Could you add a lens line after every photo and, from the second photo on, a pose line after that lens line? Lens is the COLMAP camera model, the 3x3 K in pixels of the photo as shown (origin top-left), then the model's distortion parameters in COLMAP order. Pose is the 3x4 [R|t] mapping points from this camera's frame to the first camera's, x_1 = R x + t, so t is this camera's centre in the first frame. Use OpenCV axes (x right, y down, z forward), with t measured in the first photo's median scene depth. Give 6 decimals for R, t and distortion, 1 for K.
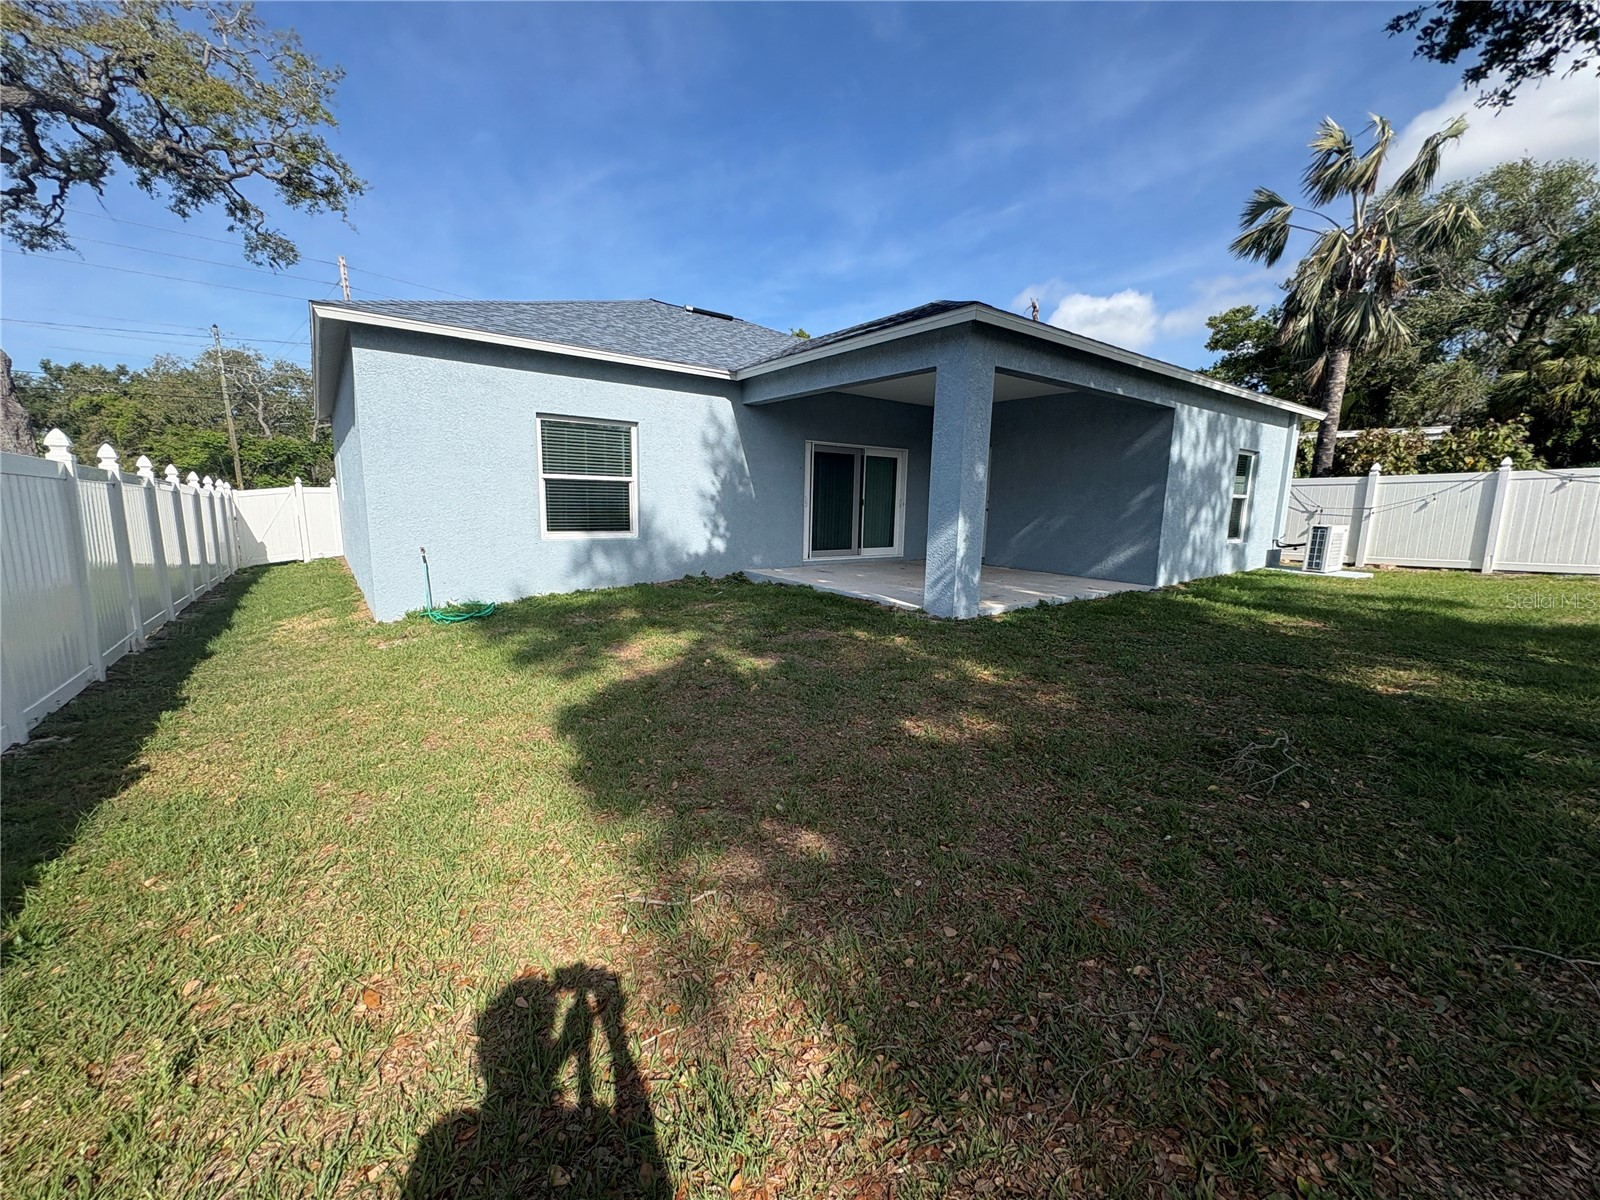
lens RADIAL K [[633.9, 0, 804.6], [0, 633.9, 606.1], [0, 0, 1]] dist [0.000162, 0.000145]
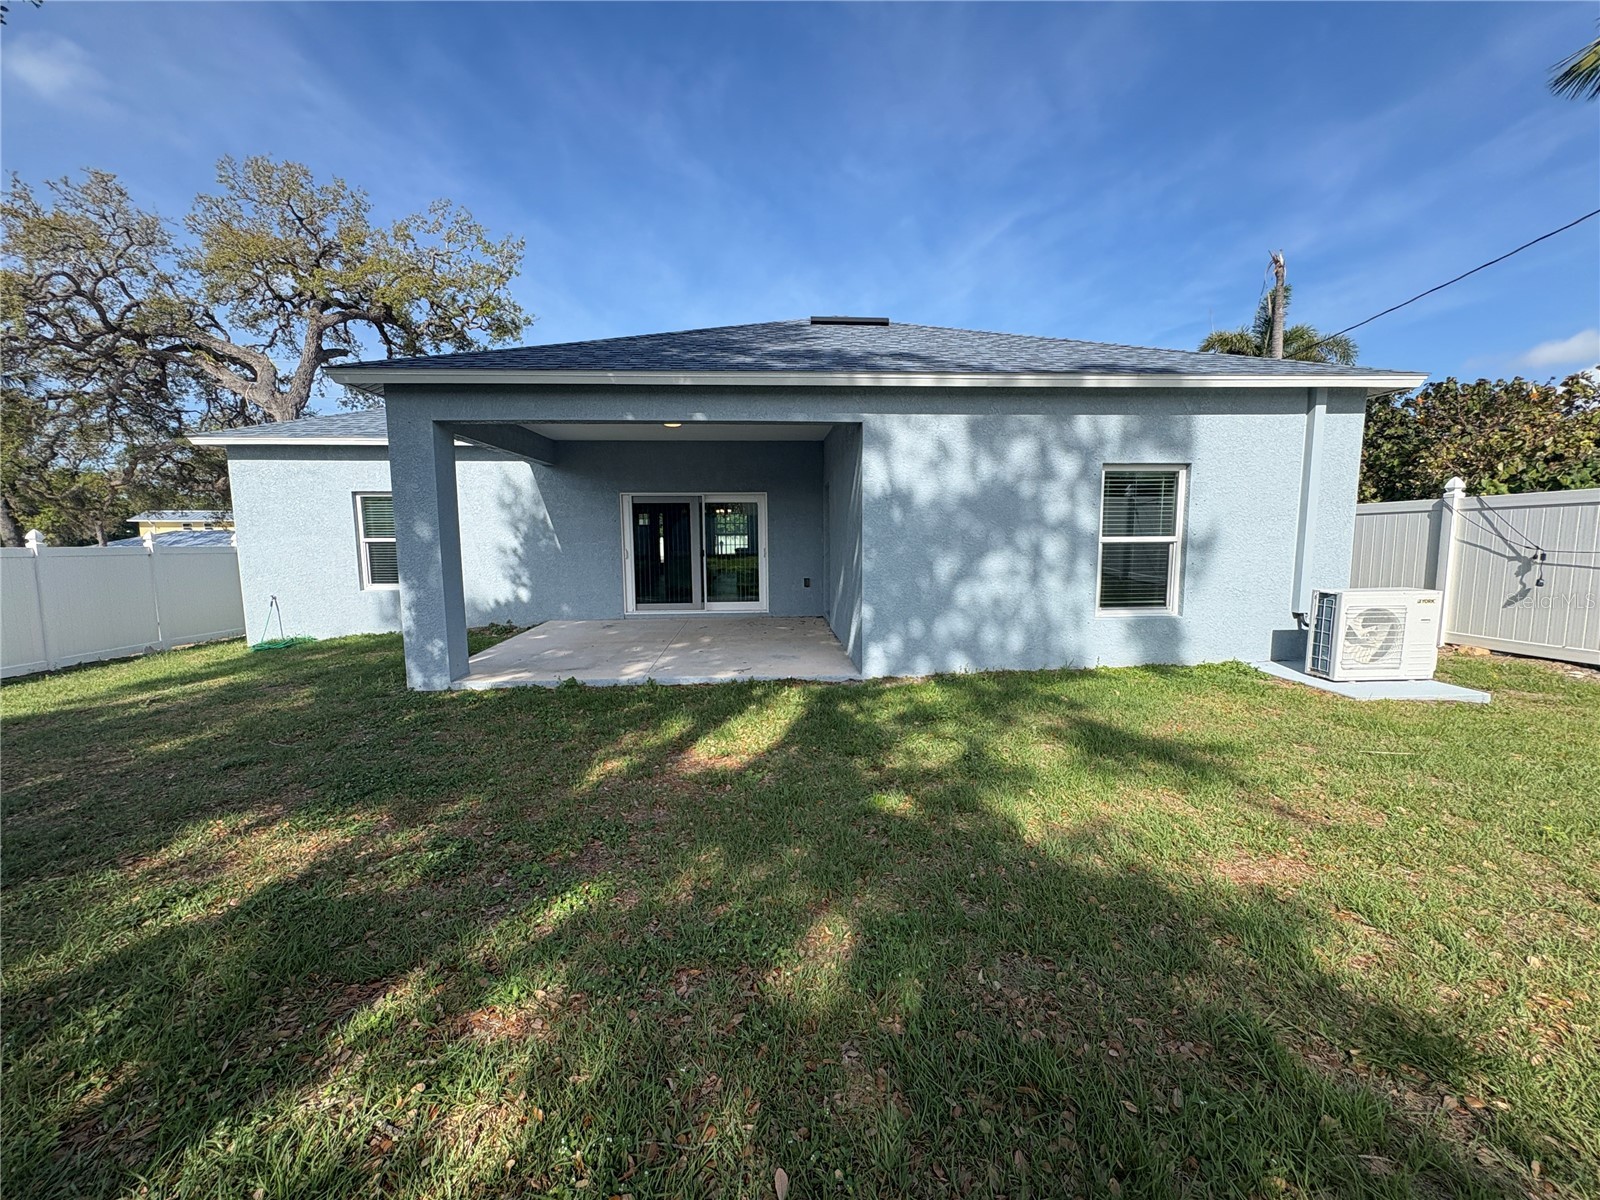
lens RADIAL K [[633.9, 0, 812.3], [0, 633.9, 590.1], [0, 0, 1]] dist [0.000162, 0.000145]
pose [[0.830167, 0.028832, -0.556768, 0.812192], [-0.069436, 0.996233, -0.051941, -0.076023], [0.553173, 0.081779, 0.829042, 0.345046]]
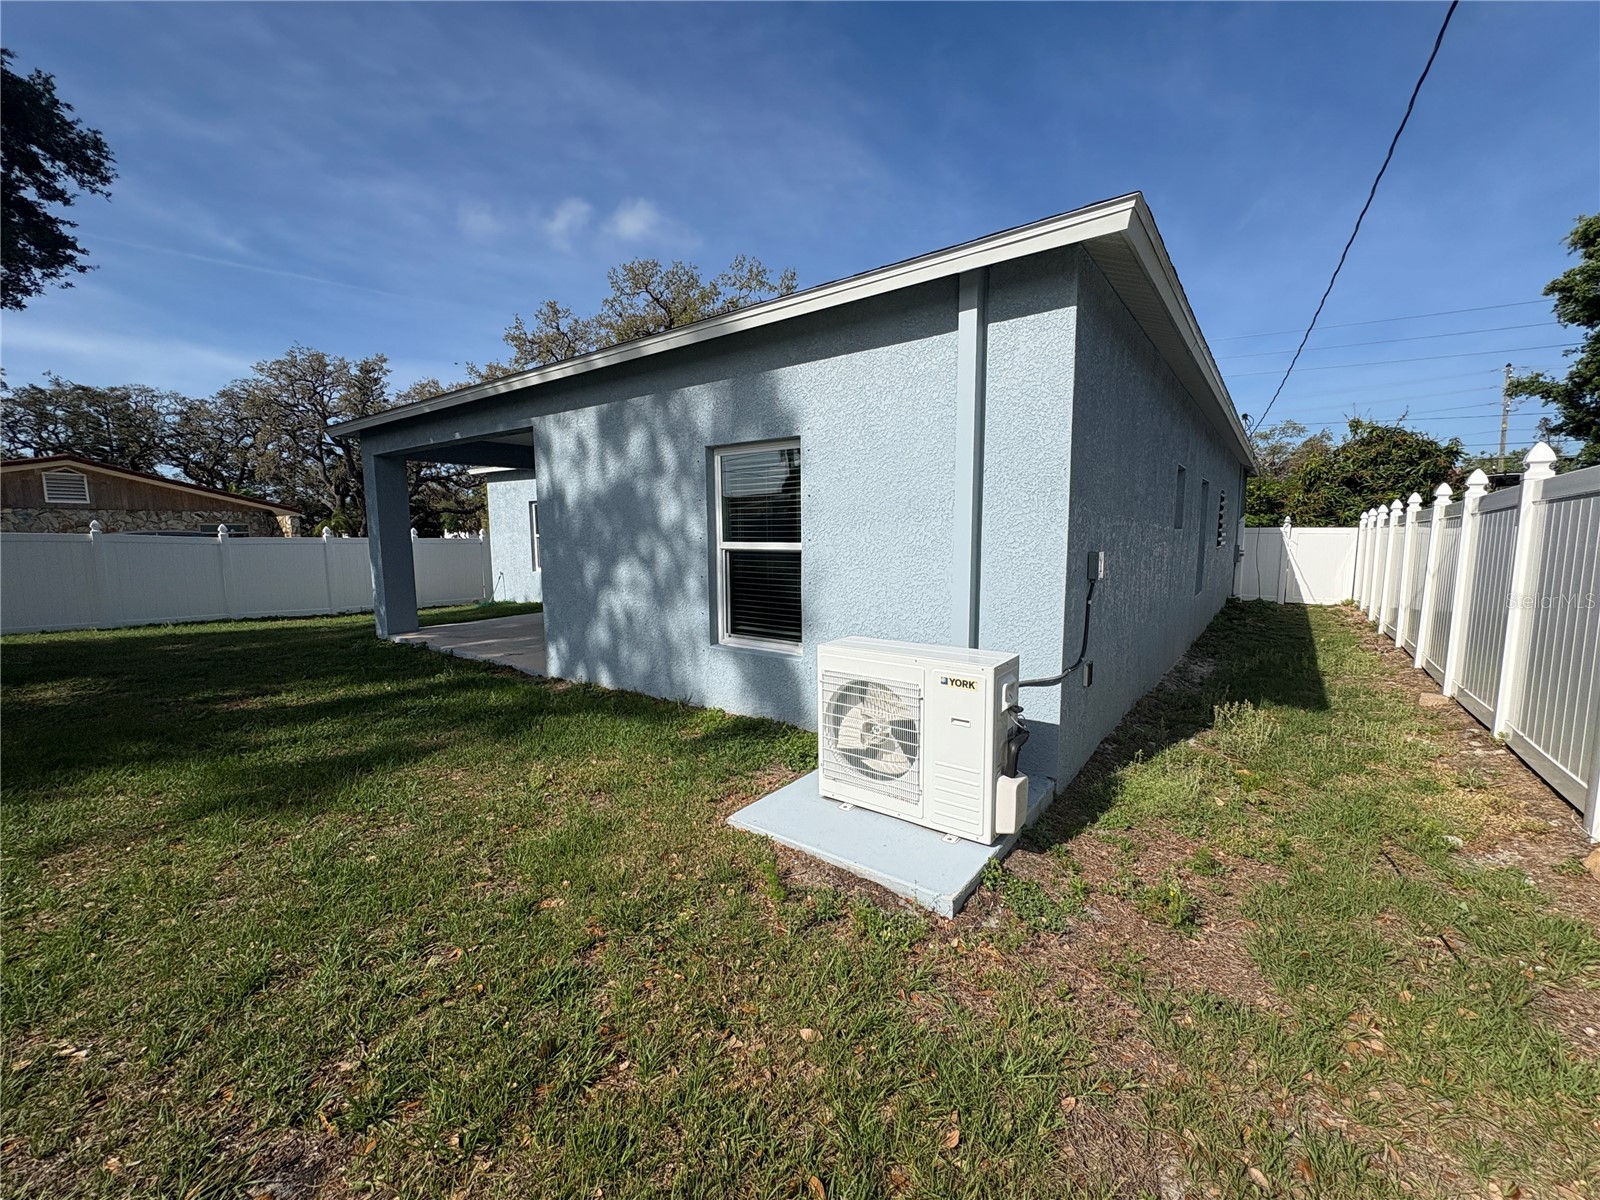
lens RADIAL K [[633.9, 0, 805.0], [0, 633.9, 604.9], [0, 0, 1]] dist [0.000162, 0.000145]
pose [[0.266383, 0.095796, -0.959095, 1.209144], [-0.151258, 0.986875, 0.056560, -0.177822], [0.951925, 0.130005, 0.277377, 0.990052]]
